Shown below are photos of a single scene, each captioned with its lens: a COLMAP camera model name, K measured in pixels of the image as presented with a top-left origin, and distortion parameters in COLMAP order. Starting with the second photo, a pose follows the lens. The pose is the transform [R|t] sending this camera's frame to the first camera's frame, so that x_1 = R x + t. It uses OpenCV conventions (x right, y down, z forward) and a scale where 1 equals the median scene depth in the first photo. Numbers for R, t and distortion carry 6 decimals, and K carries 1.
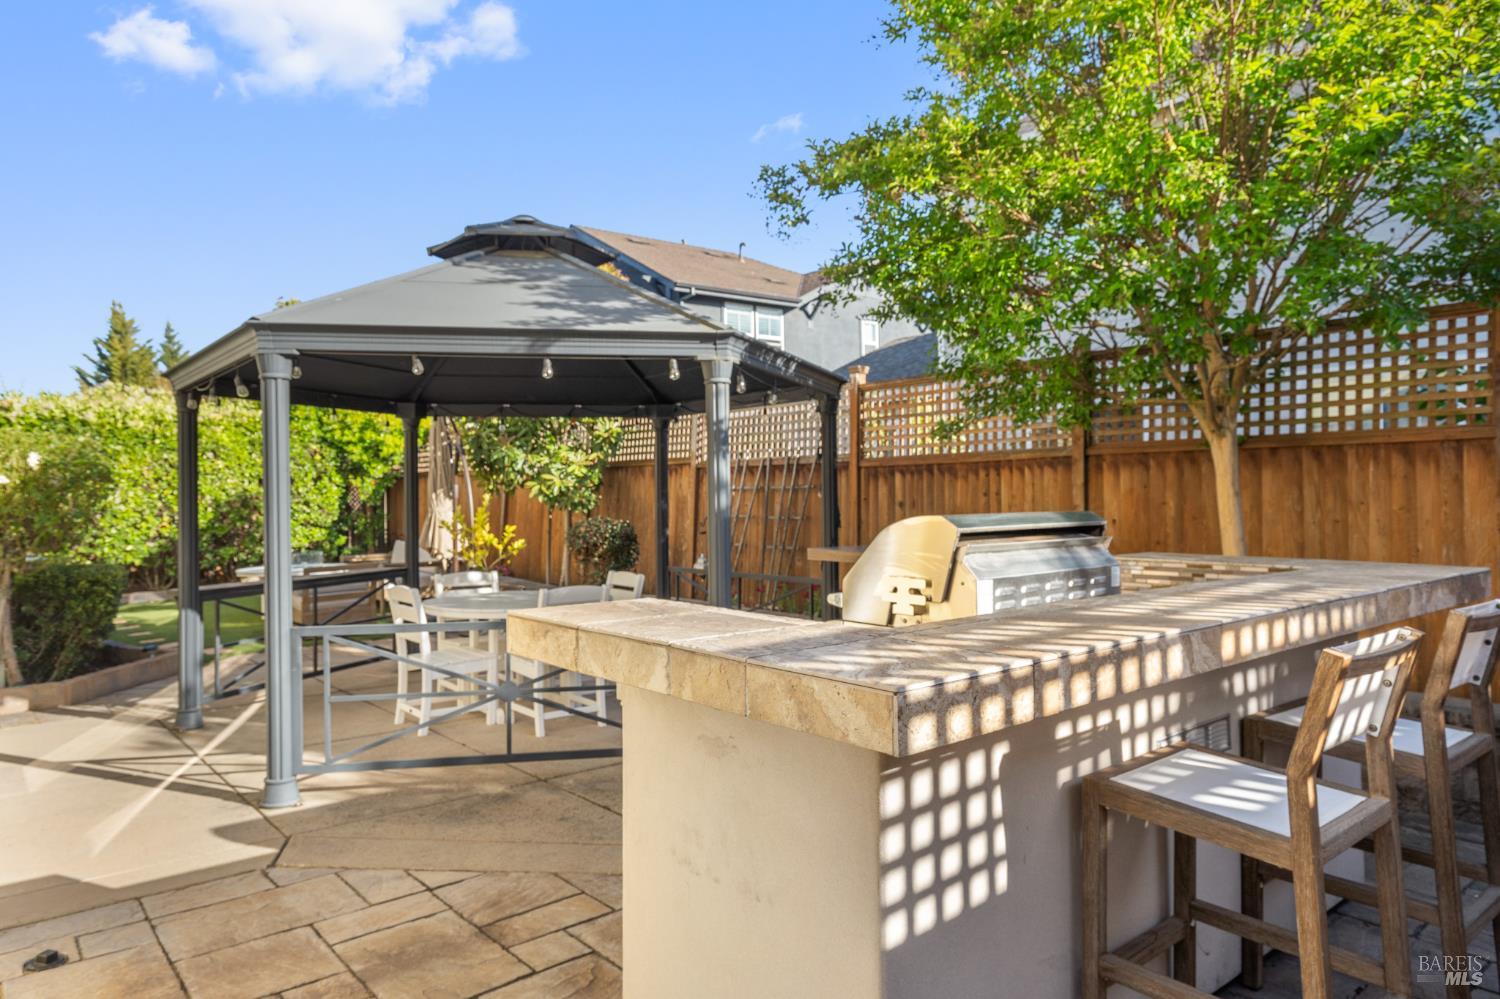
lens RADIAL K [[957.0, 0, 750.0], [0, 957.0, 499.5], [0, 0, 1]] dist [0.000088, -0.000317]
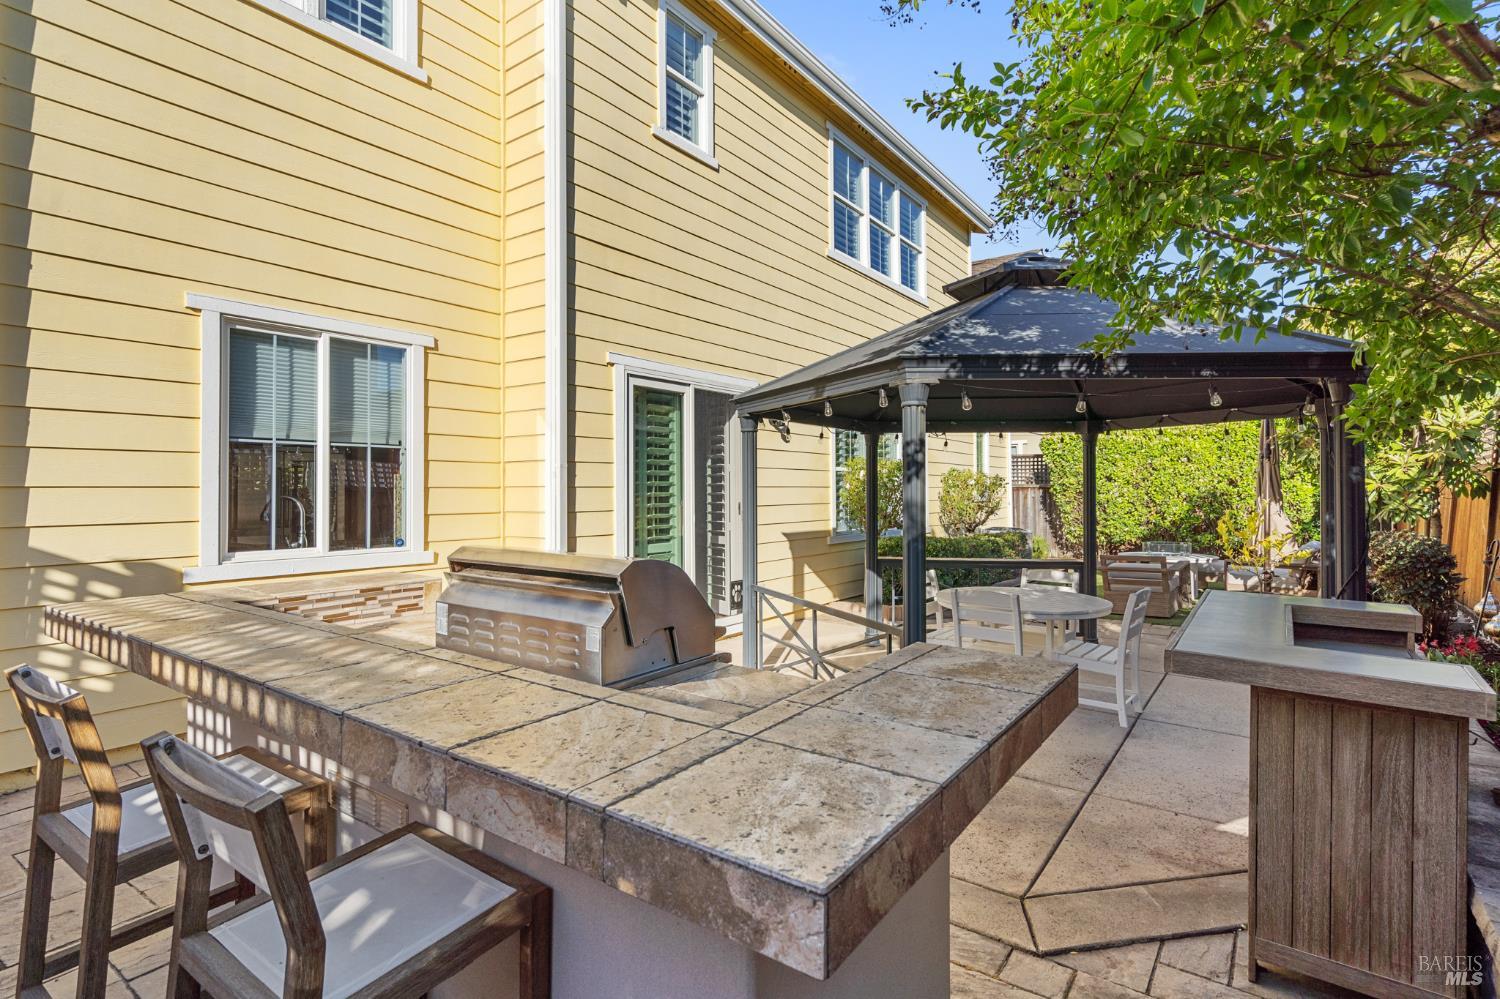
lens RADIAL K [[742.2, 0, 755.4], [0, 742.2, 484.2], [0, 0, 1]] dist [0.001817, 0.000279]
pose [[0.232636, 0.009828, -0.972514, 0.261064], [-0.012223, 0.999900, 0.007180, -0.015091], [0.972487, 0.010217, 0.232733, 0.240455]]
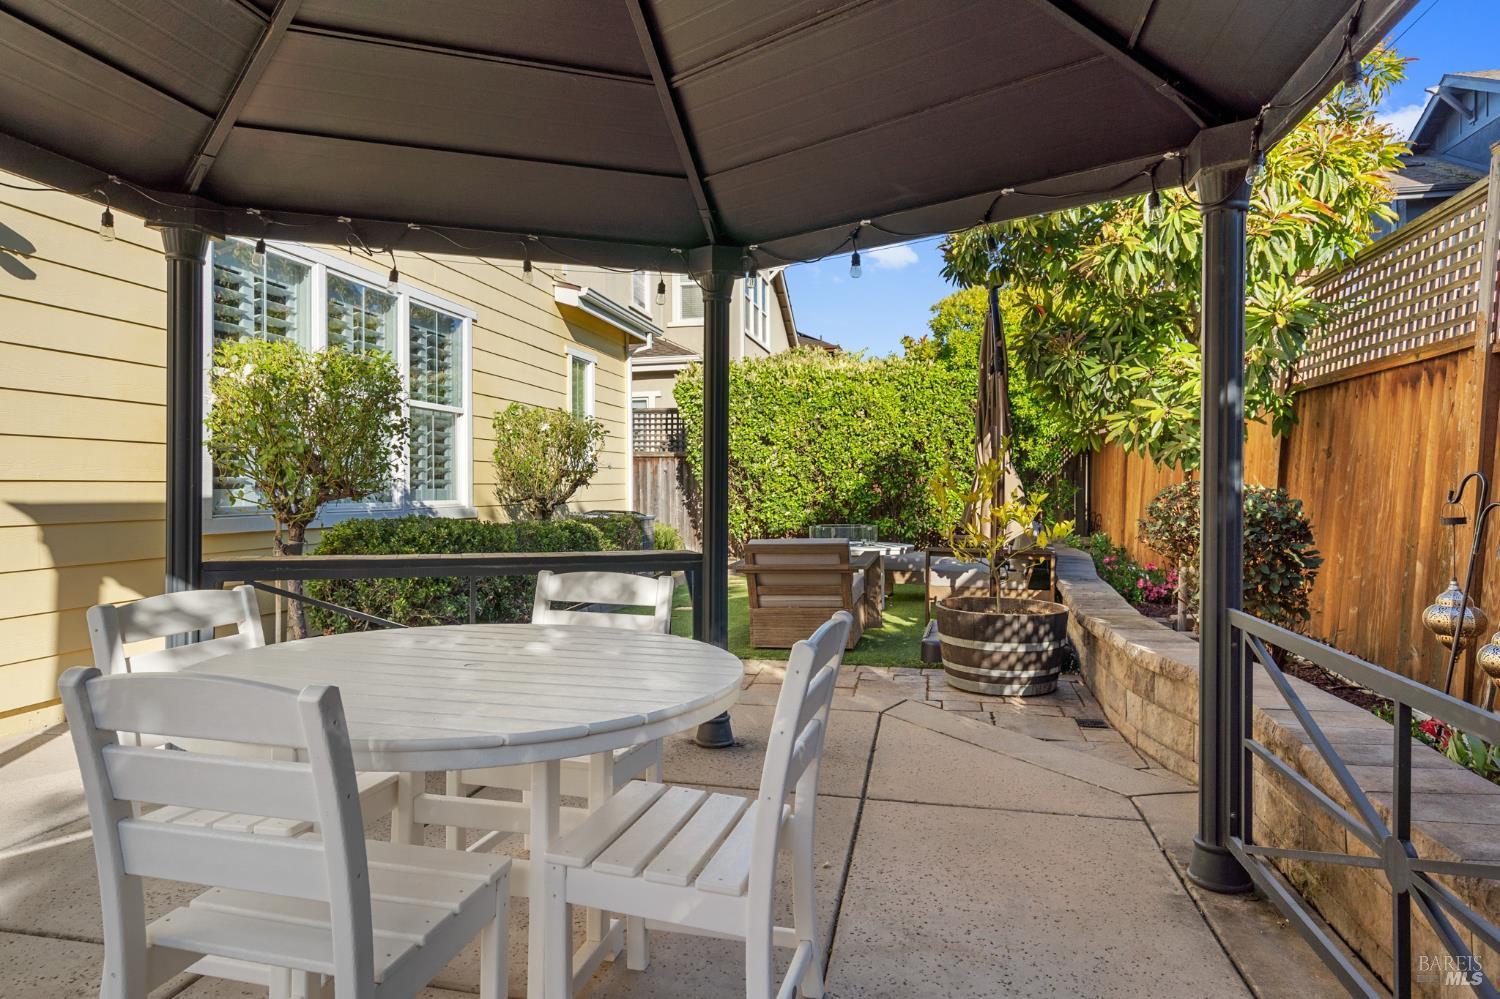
lens RADIAL K [[896.3, 0, 750.0], [0, 896.3, 499.5], [0, 0, 1]] dist [0.001226, 0.000251]
pose [[0.609289, 0.030334, -0.792368, 0.038045], [-0.021288, 0.999534, 0.021895, 0.018166], [0.792663, 0.003528, 0.609650, 0.429651]]
